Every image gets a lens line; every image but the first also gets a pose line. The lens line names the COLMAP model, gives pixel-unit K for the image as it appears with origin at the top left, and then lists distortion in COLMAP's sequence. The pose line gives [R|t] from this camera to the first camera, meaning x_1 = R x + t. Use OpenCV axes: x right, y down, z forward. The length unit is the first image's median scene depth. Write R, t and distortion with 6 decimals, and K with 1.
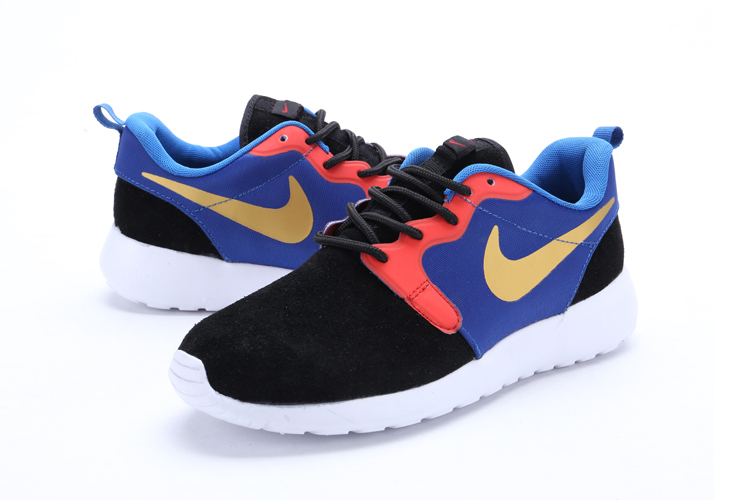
lens RADIAL K [[1378.4, 0, 369.5], [0, 1378.4, 249.0], [0, 0, 1]] dist [0.174562, 0.000000]
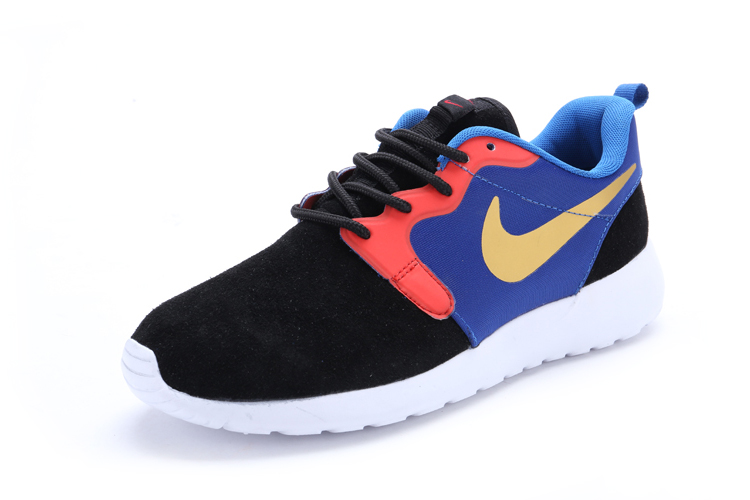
lens RADIAL K [[1381.6, 0, 378.4], [0, 1381.6, 251.9], [0, 0, 1]] dist [0.178176, 0.000000]
pose [[0.998952, -0.003122, -0.045668, 0.057599], [0.004187, 0.999721, 0.023247, -0.002438], [0.045583, -0.023414, 0.998686, 0.113111]]
